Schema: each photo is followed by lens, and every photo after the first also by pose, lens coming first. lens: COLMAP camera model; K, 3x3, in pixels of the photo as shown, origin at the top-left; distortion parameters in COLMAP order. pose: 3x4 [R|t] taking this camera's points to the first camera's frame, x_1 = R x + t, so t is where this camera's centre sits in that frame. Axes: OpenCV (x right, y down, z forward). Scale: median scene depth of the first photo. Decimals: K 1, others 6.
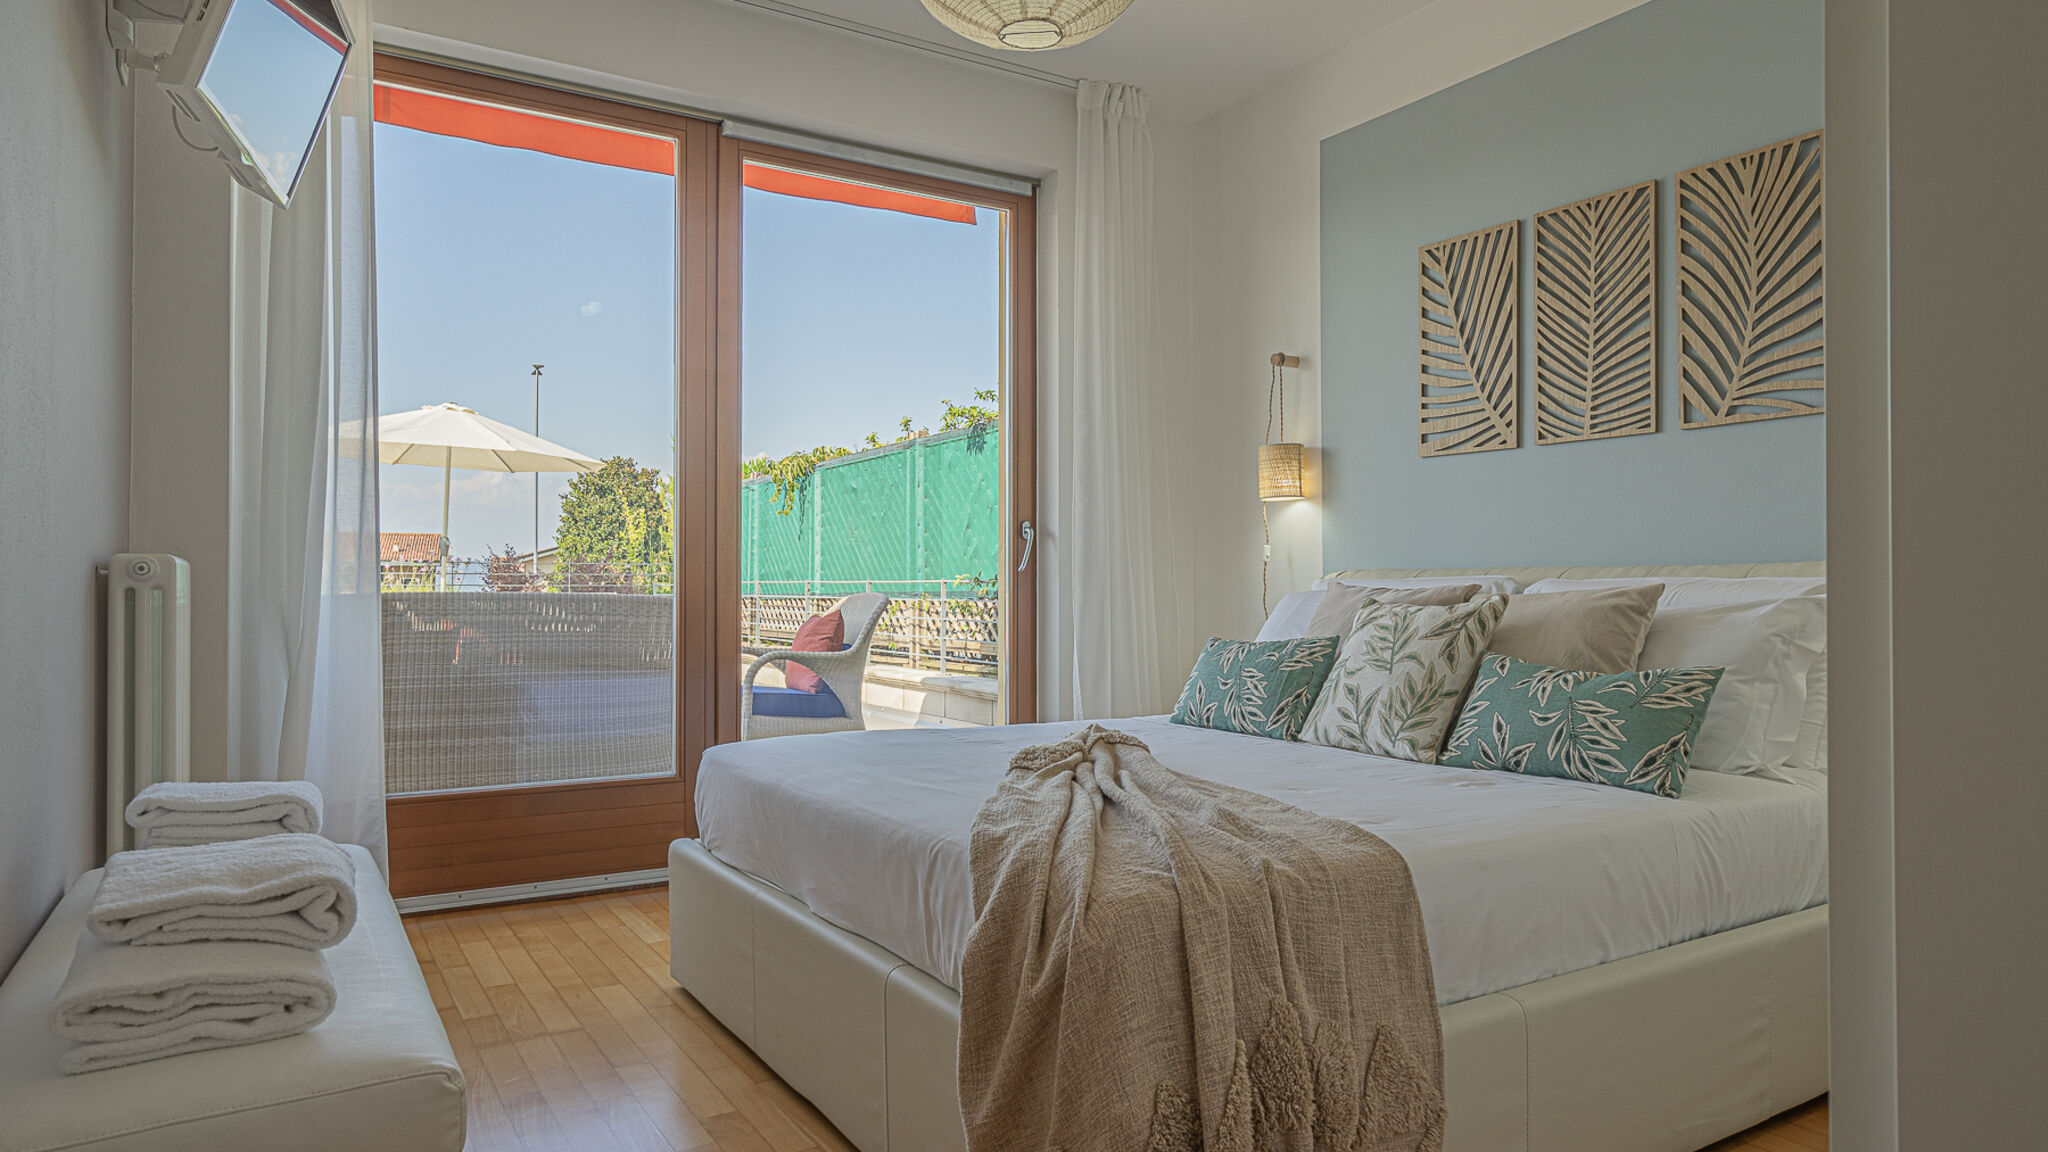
lens RADIAL K [[1245.2, 0, 999.8], [0, 1245.2, 580.5], [0, 0, 1]] dist [0.004601, 0.002897]
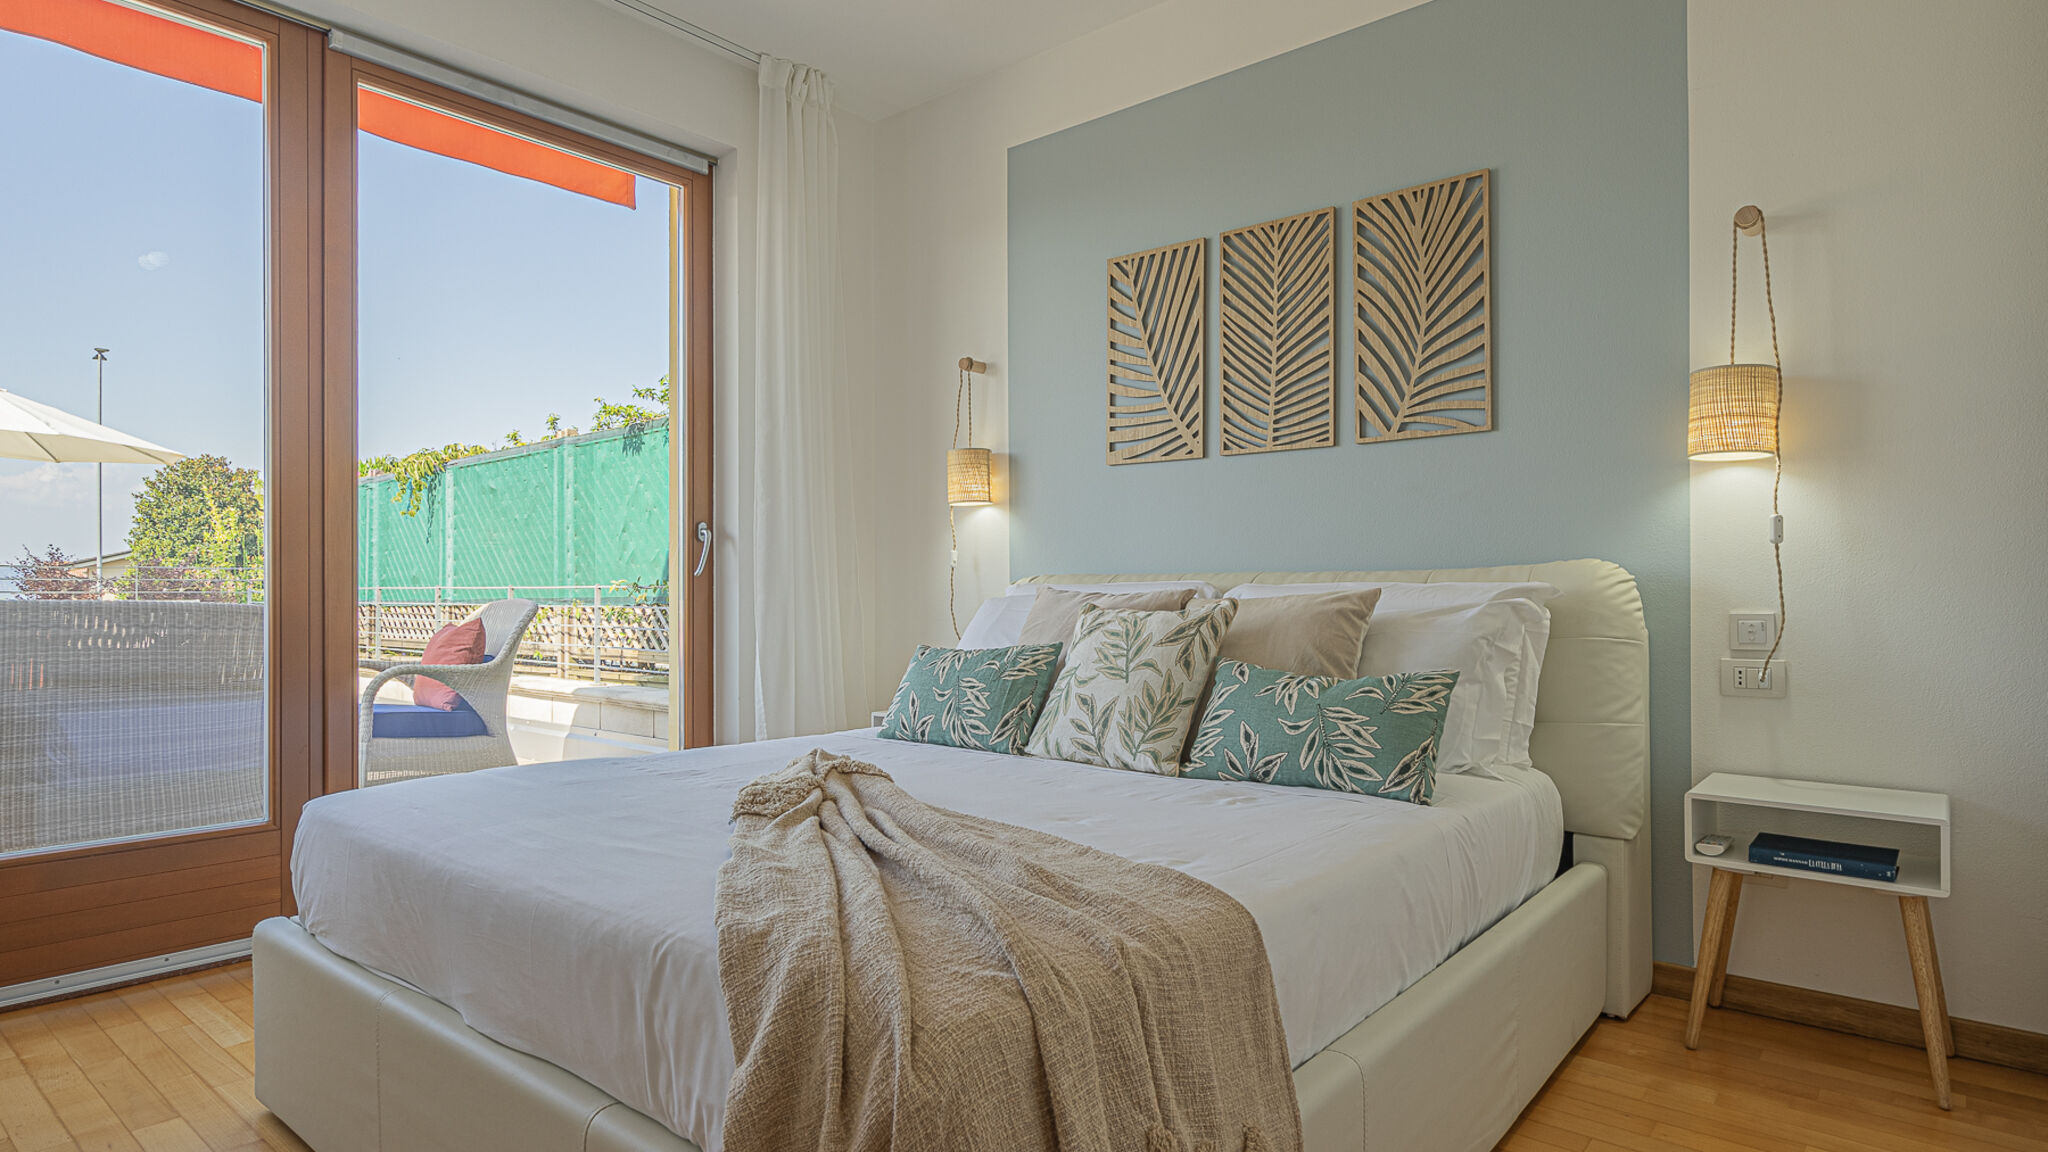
lens RADIAL K [[1123.9, 0, 1005.9], [0, 1123.9, 597.1], [0, 0, 1]] dist [0.003089, 0.002844]
pose [[0.949816, -0.002003, 0.312801, -0.035014], [-0.000648, 0.999965, 0.008371, 0.001765], [-0.312807, -0.008153, 0.949782, 0.166147]]
